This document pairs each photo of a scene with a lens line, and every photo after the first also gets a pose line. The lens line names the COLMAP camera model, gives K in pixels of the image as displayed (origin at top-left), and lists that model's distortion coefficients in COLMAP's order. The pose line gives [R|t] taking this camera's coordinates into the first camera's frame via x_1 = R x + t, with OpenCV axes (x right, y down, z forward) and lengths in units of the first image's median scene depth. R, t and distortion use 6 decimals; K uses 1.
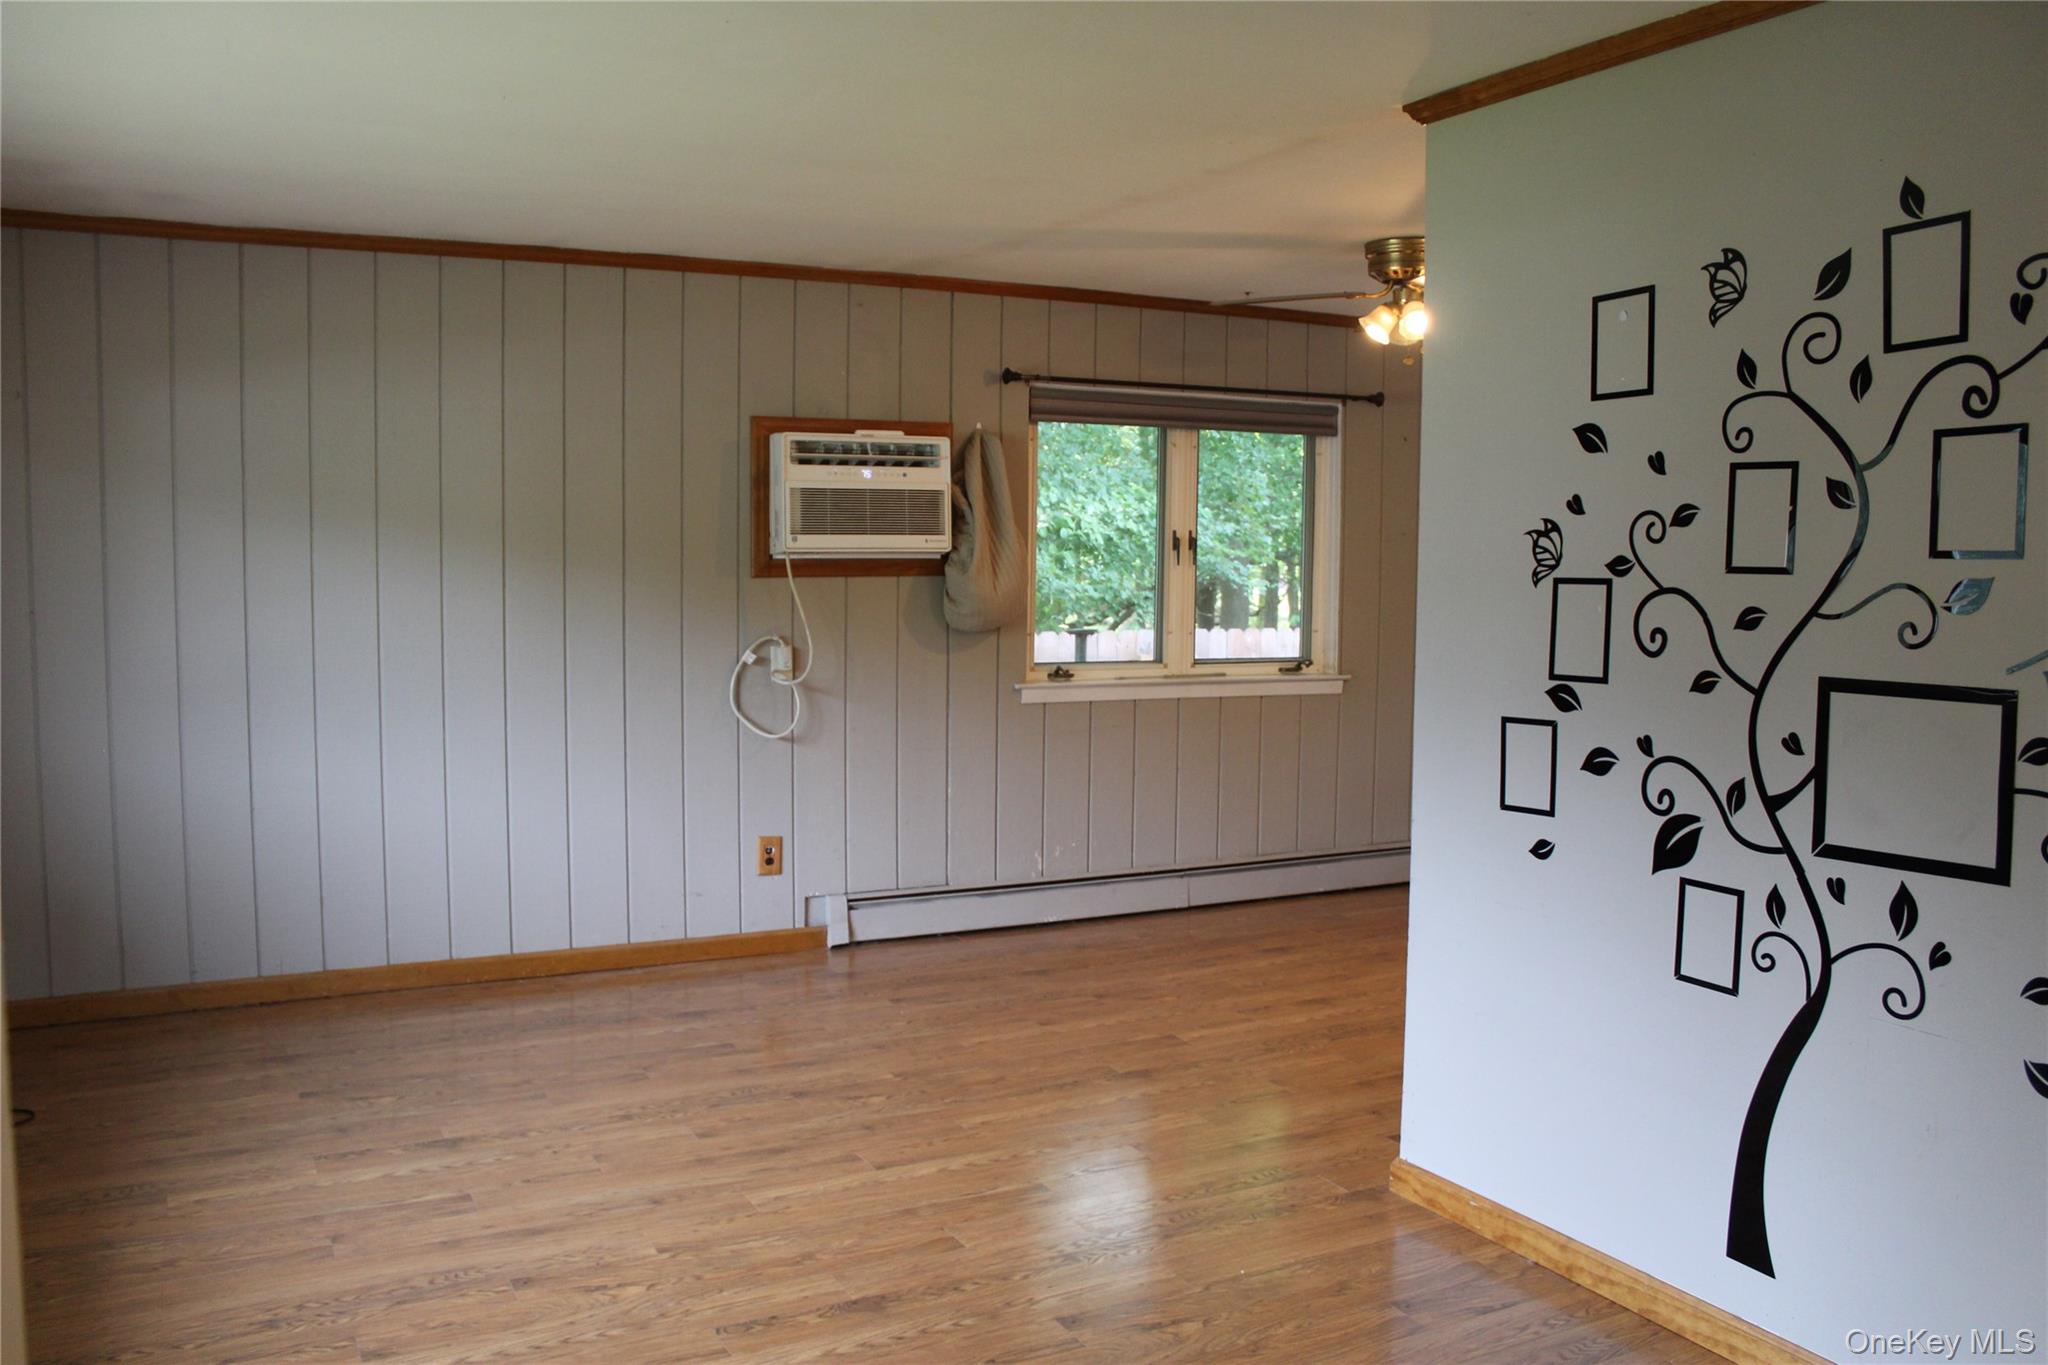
lens RADIAL K [[1704.1, 0, 1025.5], [0, 1704.1, 677.6], [0, 0, 1]] dist [-0.119674, 0.071611]
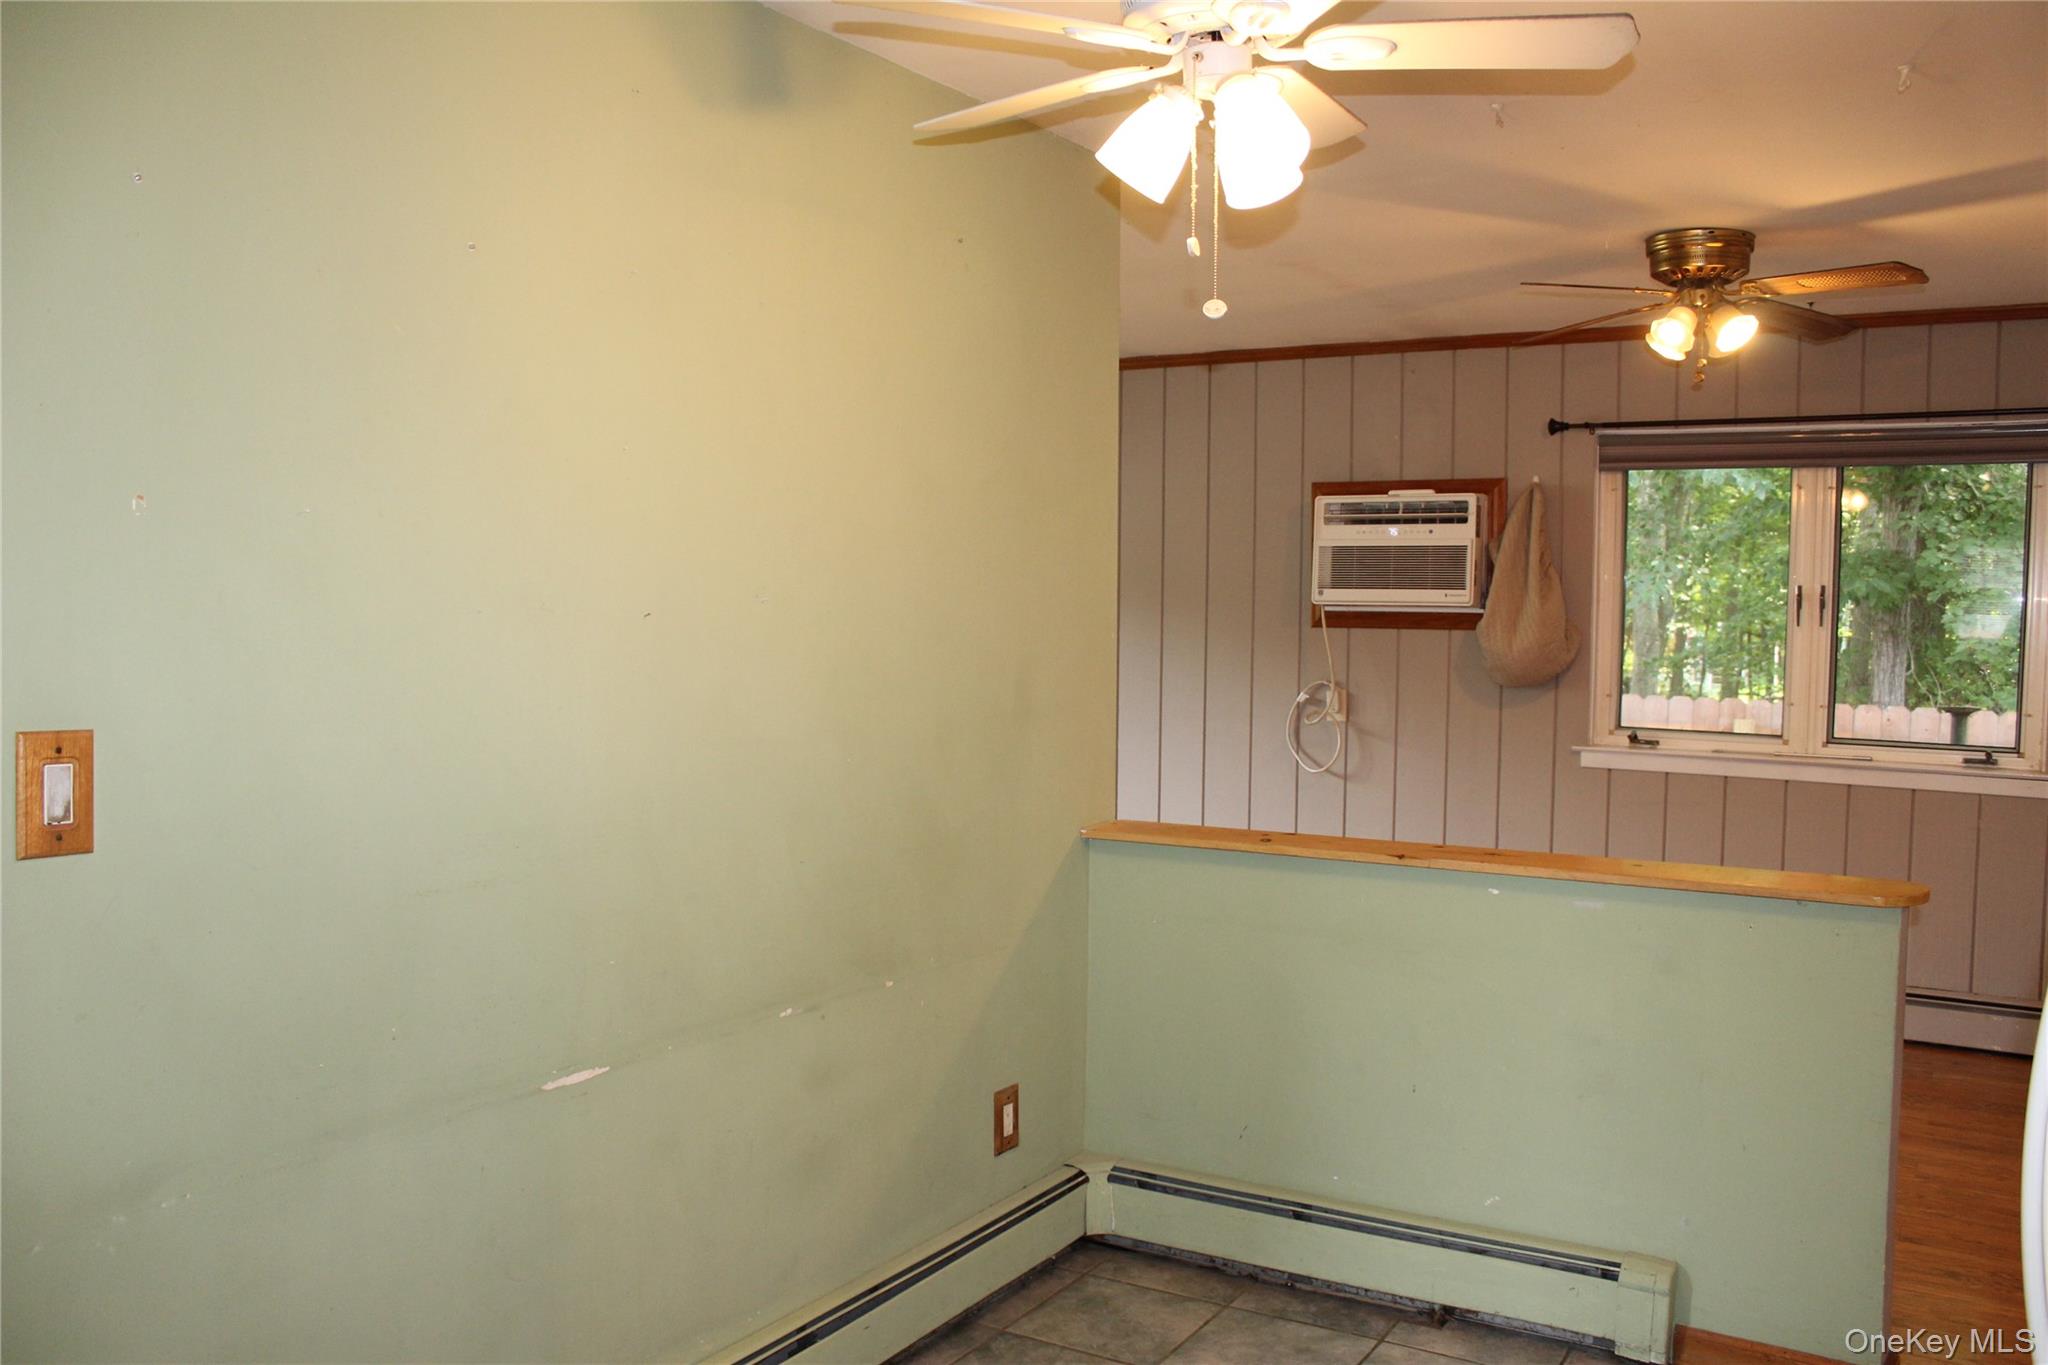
lens RADIAL K [[1533.3, 0, 1024.9], [0, 1533.3, 683.6], [0, 0, 1]] dist [-0.045767, -0.003284]
pose [[0.558099, 0.050880, -0.828213, 0.566098], [-0.075886, 0.997065, 0.010117, -0.017316], [0.826297, 0.057204, 0.560323, 0.277617]]
